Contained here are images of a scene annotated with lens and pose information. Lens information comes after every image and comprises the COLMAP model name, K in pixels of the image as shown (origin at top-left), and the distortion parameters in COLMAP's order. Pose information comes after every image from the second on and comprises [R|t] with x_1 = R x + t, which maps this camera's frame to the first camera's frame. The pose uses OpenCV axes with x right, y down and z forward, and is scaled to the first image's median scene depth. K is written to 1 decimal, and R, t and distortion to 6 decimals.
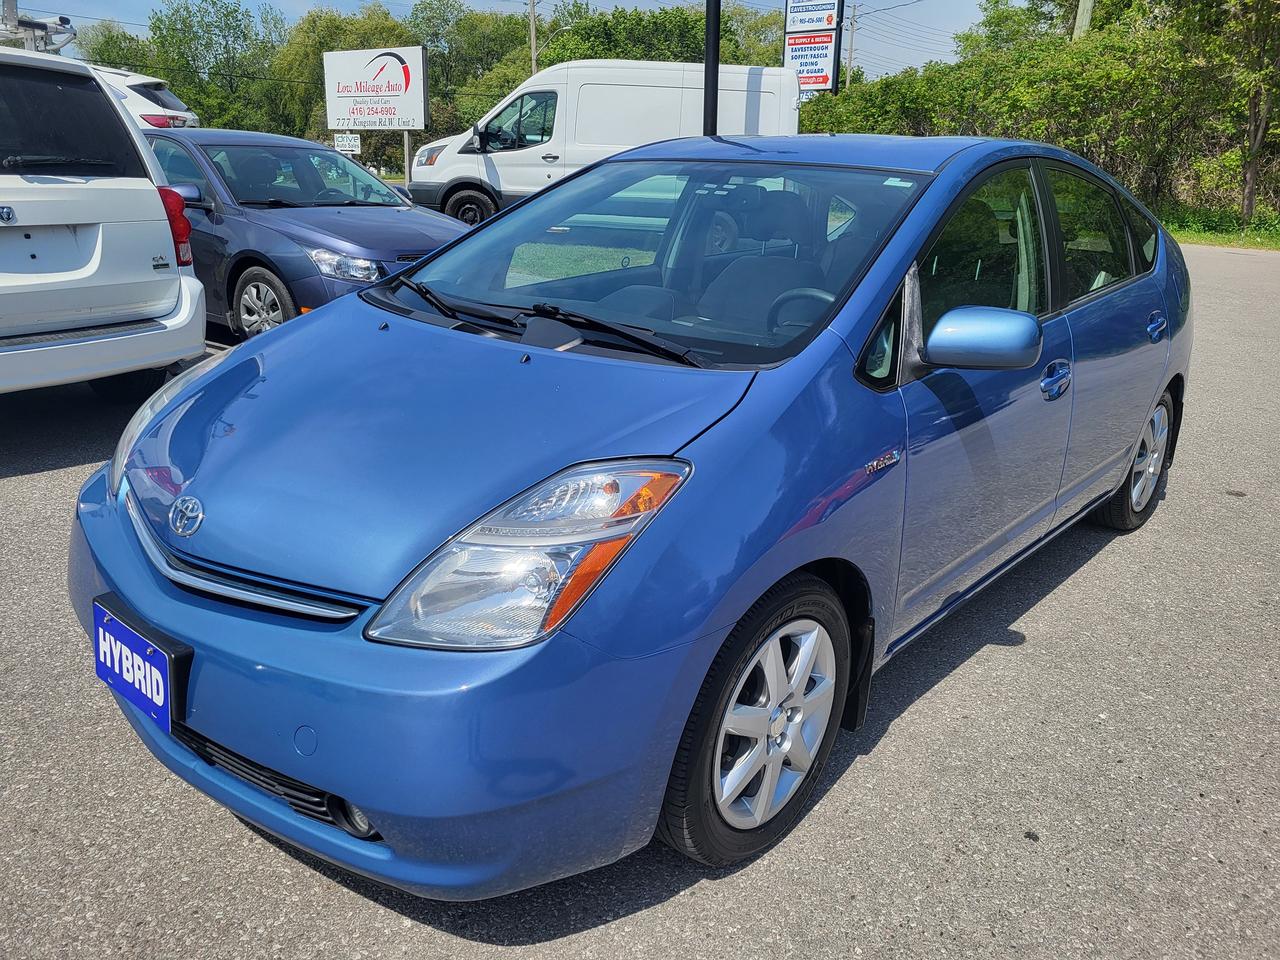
lens RADIAL K [[977.7, 0, 641.1], [0, 977.7, 480.2], [0, 0, 1]] dist [0.052535, -0.025993]
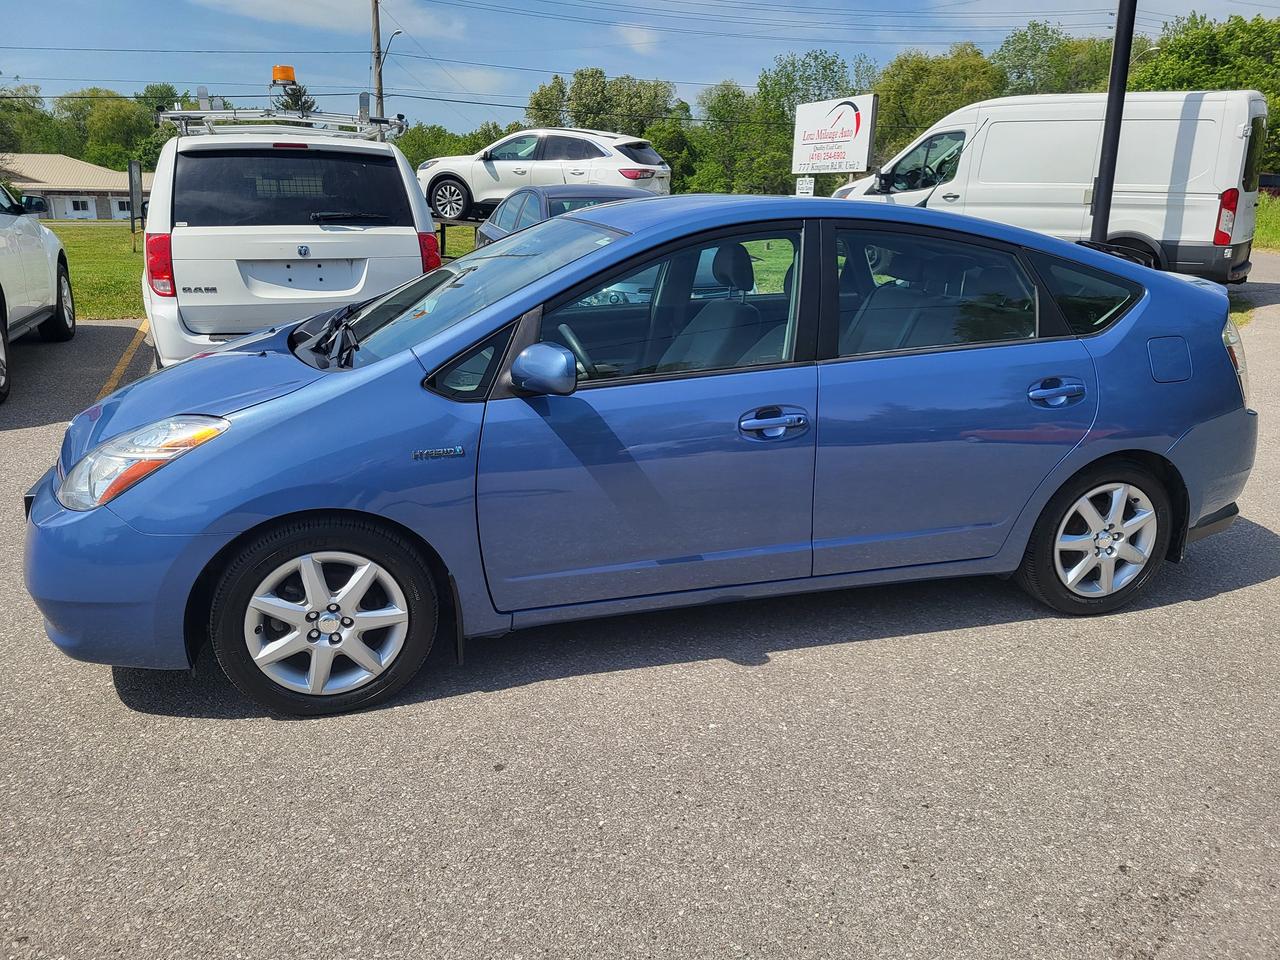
lens RADIAL K [[977.7, 0, 642.3], [0, 977.7, 481.0], [0, 0, 1]] dist [0.052535, -0.025993]
pose [[0.846160, 0.138758, -0.514548, 0.189689], [-0.154848, 0.987868, 0.011756, -0.006307], [0.509937, 0.069729, 0.857381, 0.001990]]
